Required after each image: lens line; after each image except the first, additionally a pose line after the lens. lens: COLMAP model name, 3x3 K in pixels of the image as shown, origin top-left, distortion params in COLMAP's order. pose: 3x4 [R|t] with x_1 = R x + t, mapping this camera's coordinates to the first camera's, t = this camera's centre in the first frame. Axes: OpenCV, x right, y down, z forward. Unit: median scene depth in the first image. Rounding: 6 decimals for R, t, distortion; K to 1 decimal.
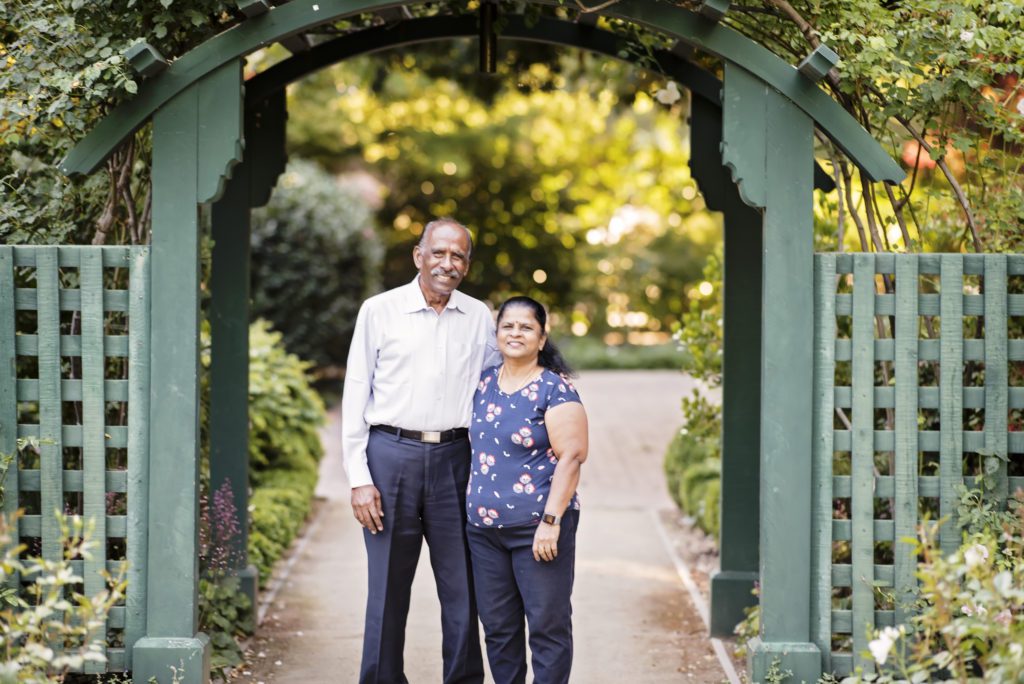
lens RADIAL K [[2717.4, 0, 478.2], [0, 2717.4, 310.9], [0, 0, 1]] dist [0.111690, 0.693197]
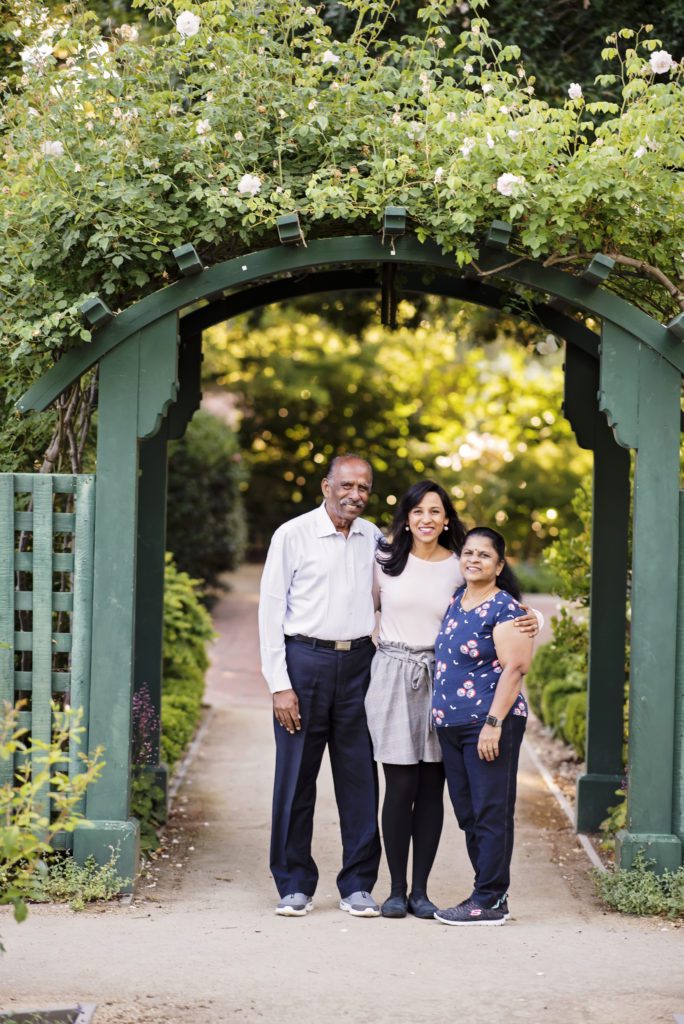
lens RADIAL K [[2717.4, 0, 306.5], [0, 2717.4, 482.8], [0, 0, 1]] dist [0.111690, 0.693197]
pose [[0.999880, 0.015353, -0.002041, -0.027087], [-0.015386, 0.999728, -0.017520, -0.001800], [0.001771, 0.017550, 0.999844, -0.122566]]
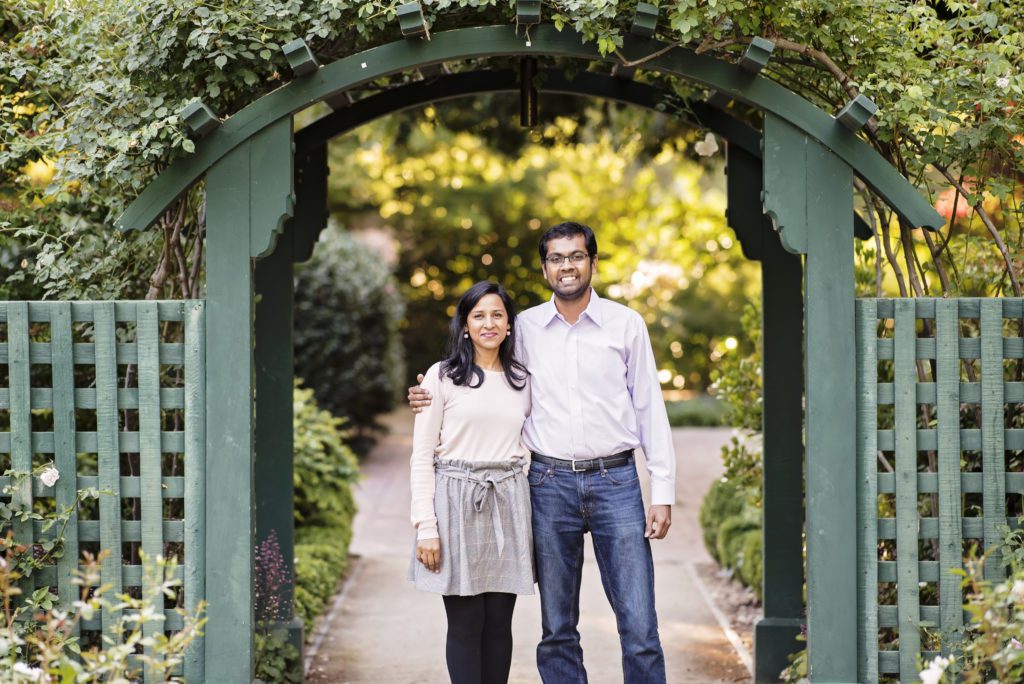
lens RADIAL K [[2828.9, 0, 448.4], [0, 2828.9, 300.0], [0, 0, 1]] dist [0.146935, -0.032505]
pose [[0.999828, -0.012723, -0.013480, -0.013193], [0.012373, 0.999592, -0.025759, 0.004320], [0.013802, 0.025587, 0.999577, -0.057142]]
